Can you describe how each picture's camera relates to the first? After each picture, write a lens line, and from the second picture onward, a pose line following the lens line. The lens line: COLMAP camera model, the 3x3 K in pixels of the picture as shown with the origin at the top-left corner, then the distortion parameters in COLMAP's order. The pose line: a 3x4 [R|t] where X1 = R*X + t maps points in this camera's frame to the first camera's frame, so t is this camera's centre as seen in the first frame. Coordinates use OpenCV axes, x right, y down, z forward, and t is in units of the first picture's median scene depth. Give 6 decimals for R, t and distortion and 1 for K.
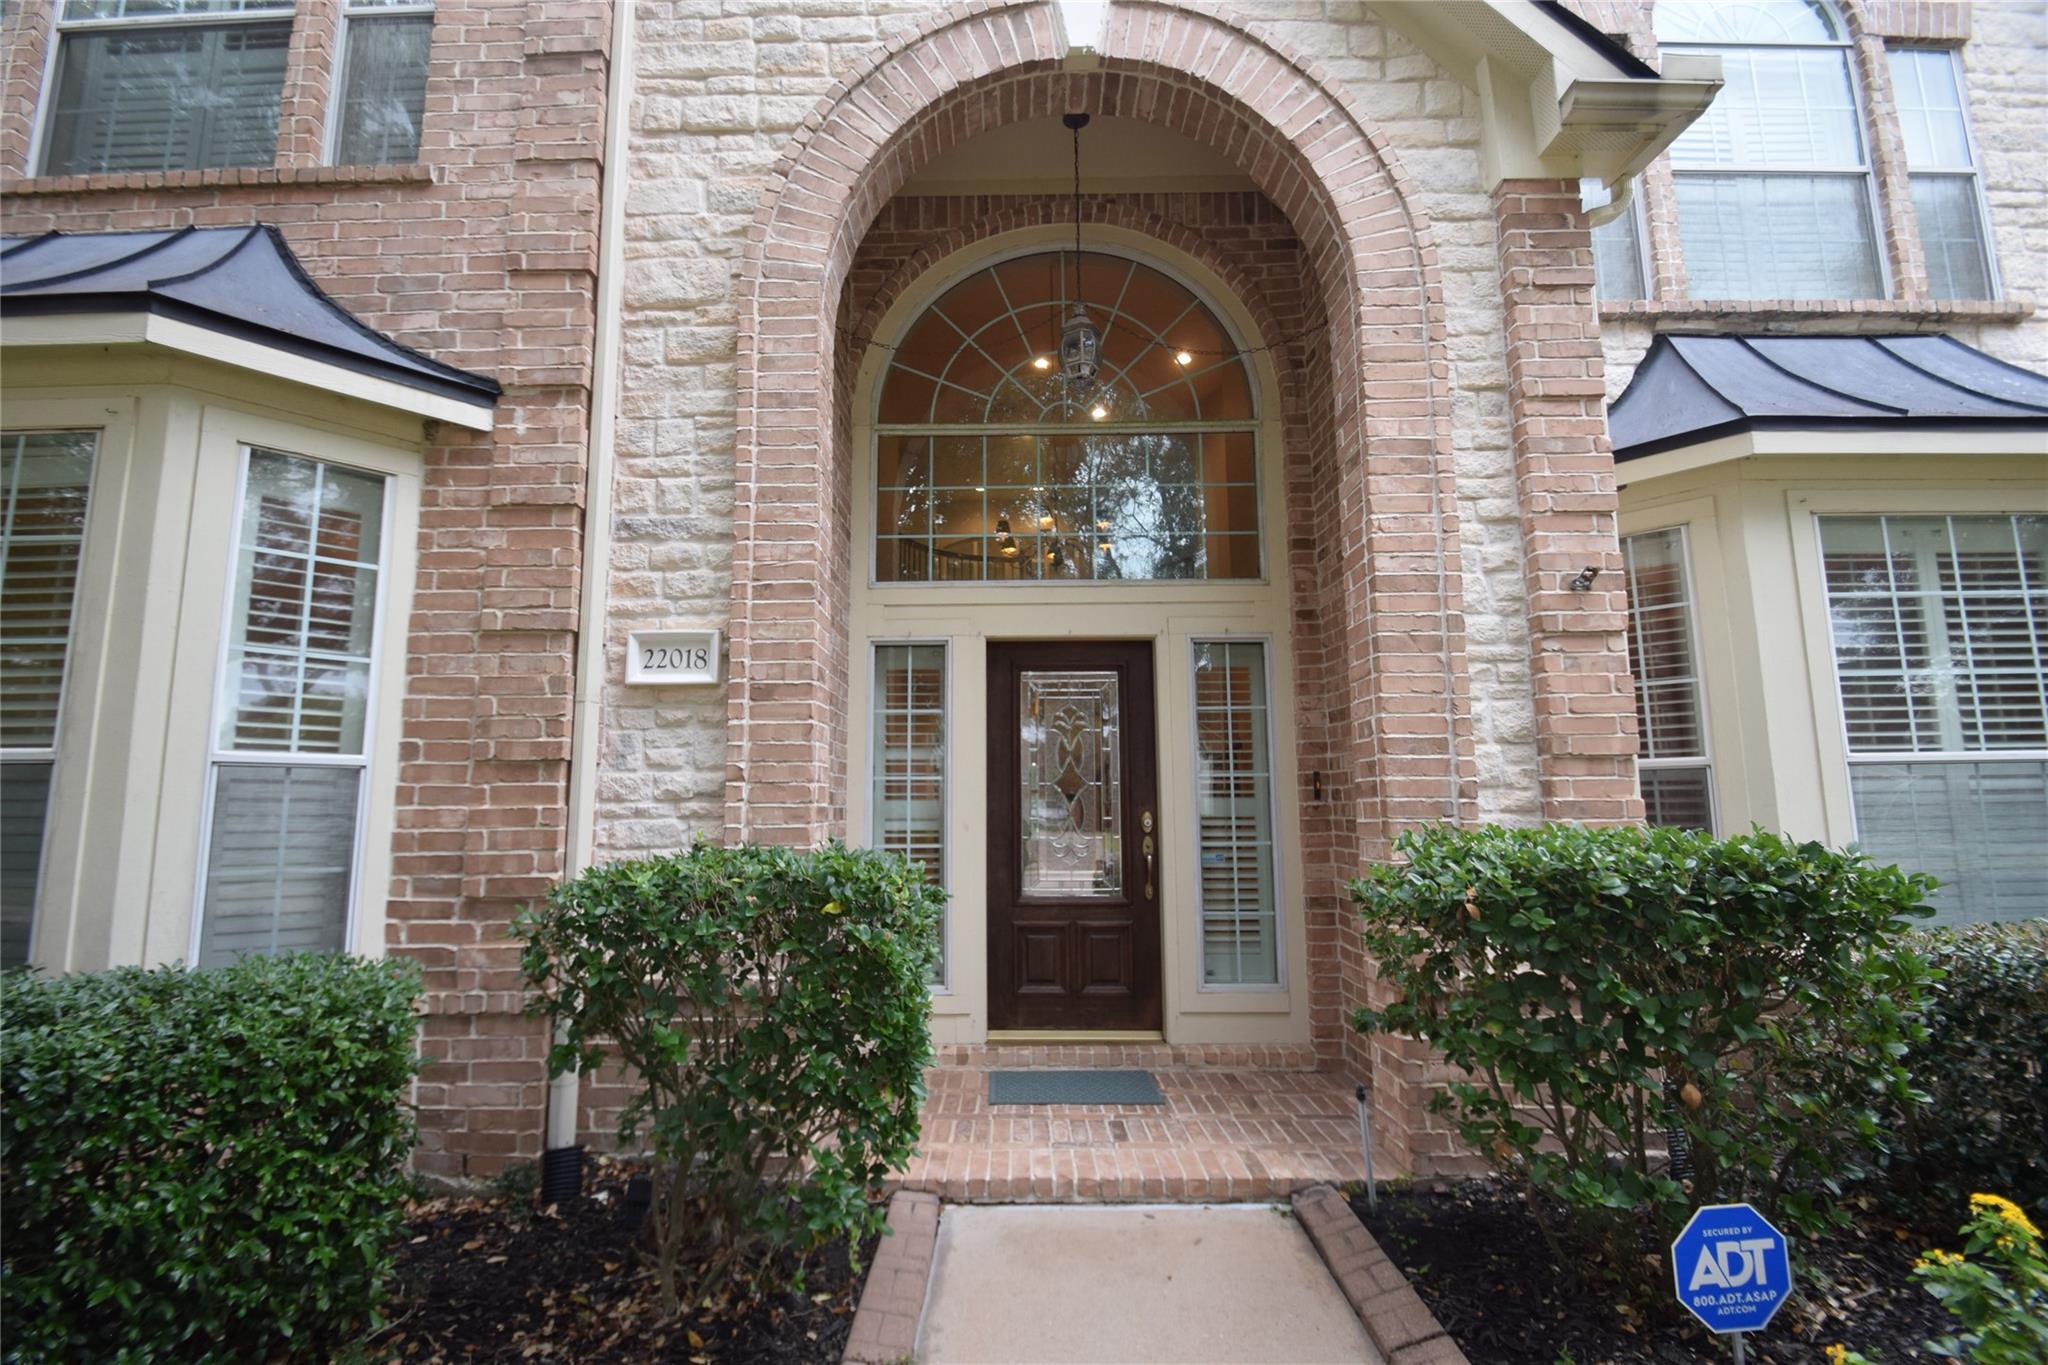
lens RADIAL K [[901.5, 0, 1024.0], [0, 901.5, 682.5], [0, 0, 1]] dist [0.022707, -0.017373]
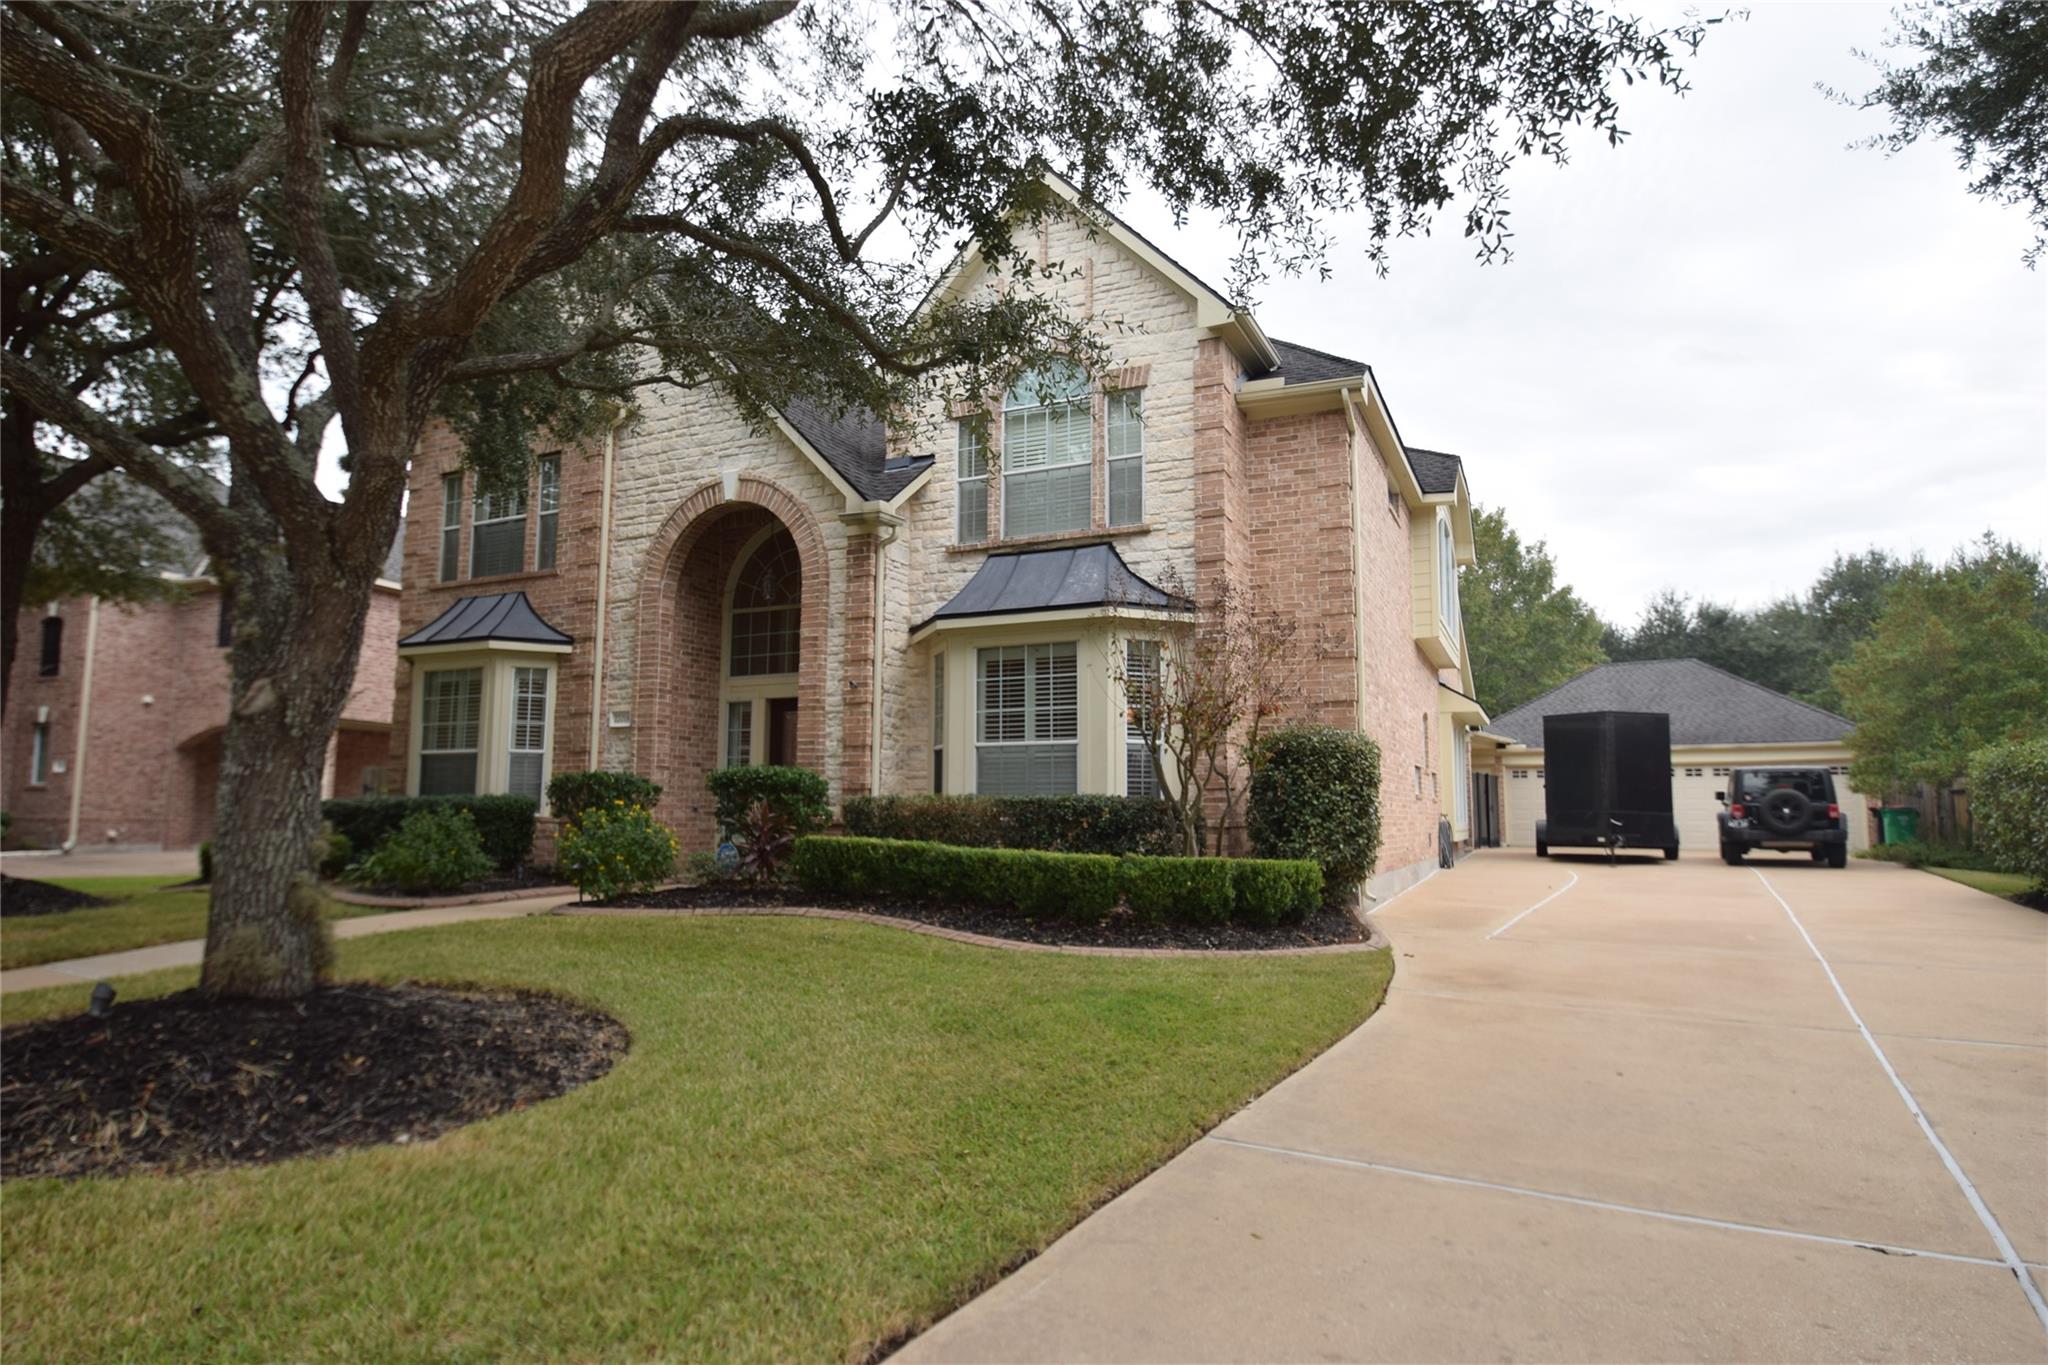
lens RADIAL K [[1034.1, 0, 1024.0], [0, 1034.1, 682.5], [0, 0, 1]] dist [0.000703, 0.000005]
pose [[0.911980, -0.038566, -0.408417, 2.354145], [0.049199, 0.998668, 0.015557, -0.138191], [0.407273, -0.034281, 0.912663, -1.706313]]
